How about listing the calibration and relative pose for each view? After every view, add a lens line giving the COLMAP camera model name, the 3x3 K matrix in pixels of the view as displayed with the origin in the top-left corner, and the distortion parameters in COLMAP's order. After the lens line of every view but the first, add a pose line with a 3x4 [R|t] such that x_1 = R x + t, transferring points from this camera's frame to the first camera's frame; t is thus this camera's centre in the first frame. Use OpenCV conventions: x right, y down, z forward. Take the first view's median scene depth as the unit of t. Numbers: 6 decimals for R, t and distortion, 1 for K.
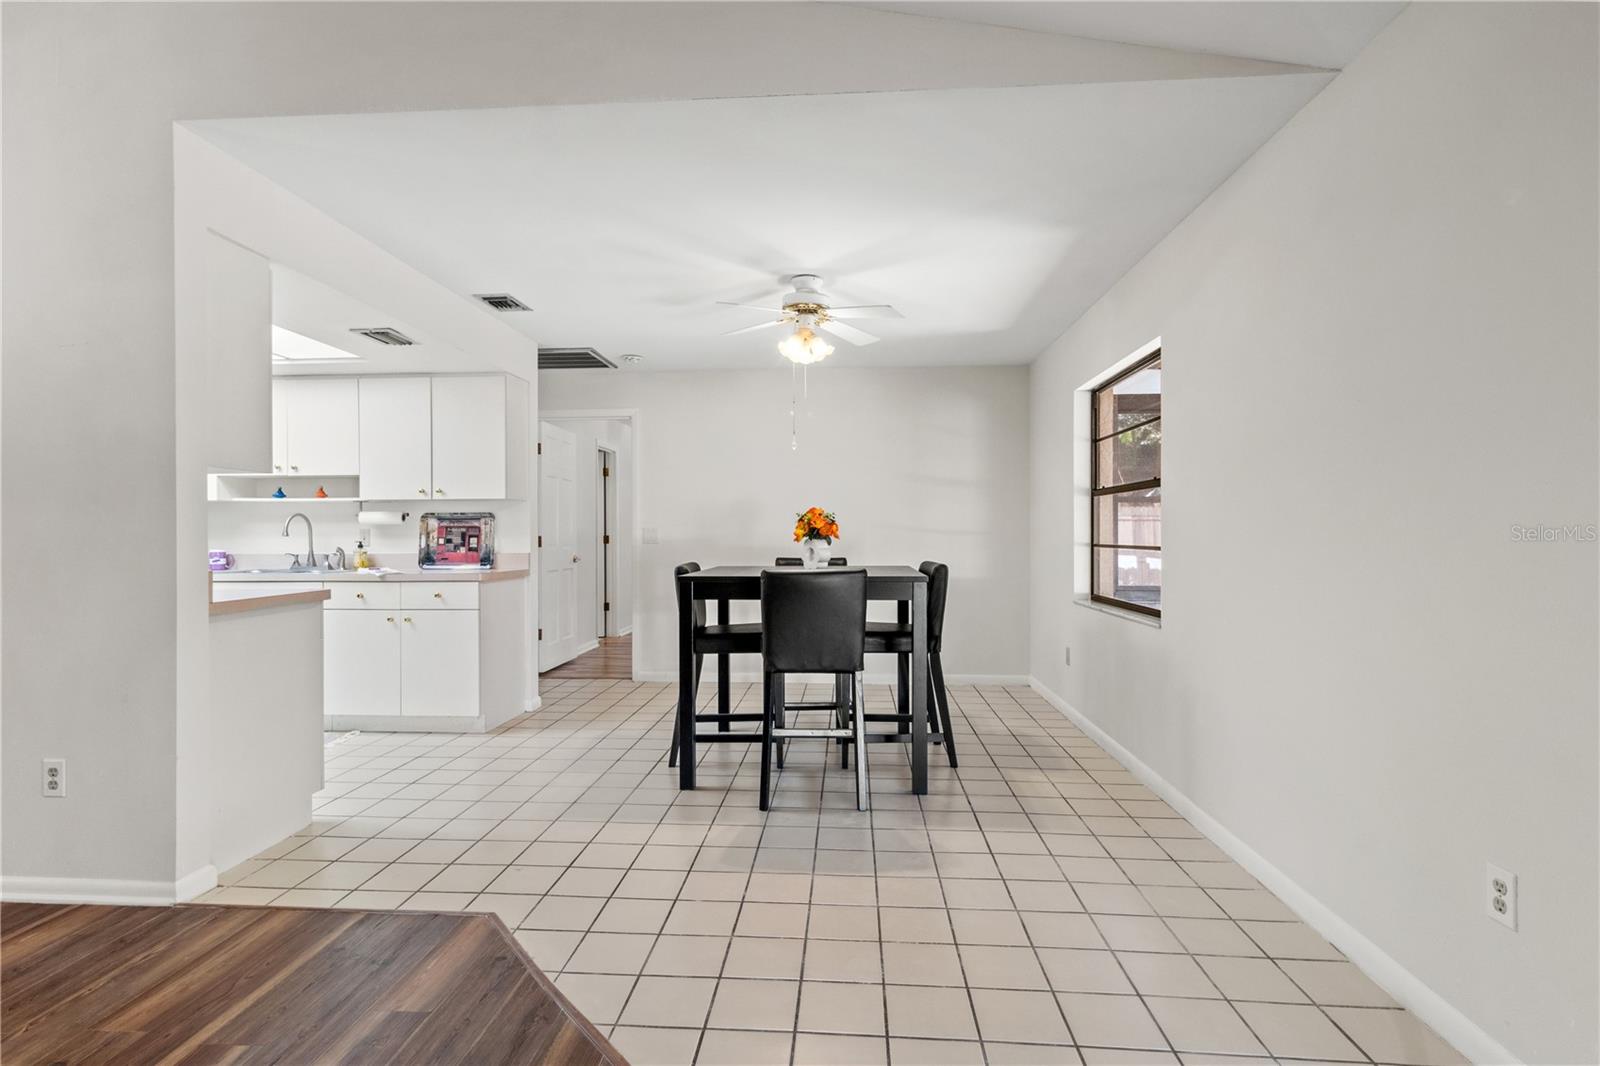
lens RADIAL K [[771.0, 0, 800.4], [0, 771.0, 535.2], [0, 0, 1]] dist [-0.001888, 0.004026]
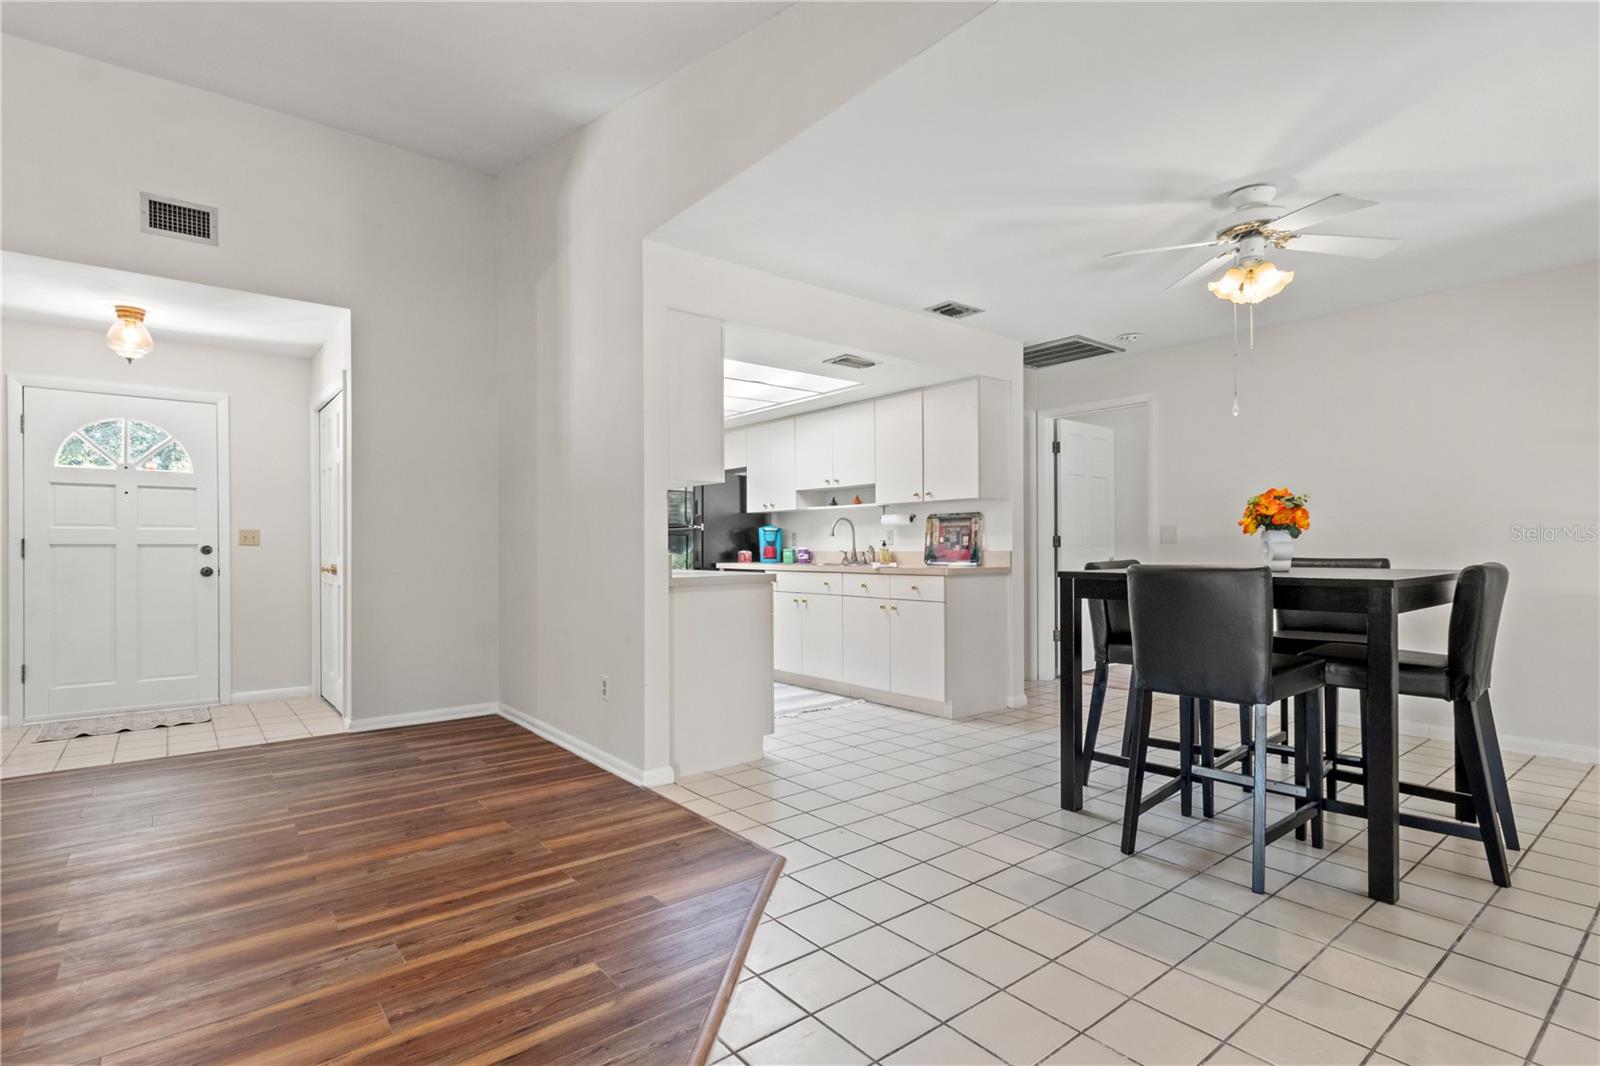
lens RADIAL K [[771.0, 0, 798.1], [0, 771.0, 544.0], [0, 0, 1]] dist [-0.001888, 0.004026]
pose [[0.684963, -0.002476, -0.728574, 0.223145], [0.003237, 0.999995, -0.000355, 0.015748], [0.728571, -0.002115, 0.684967, 0.121779]]
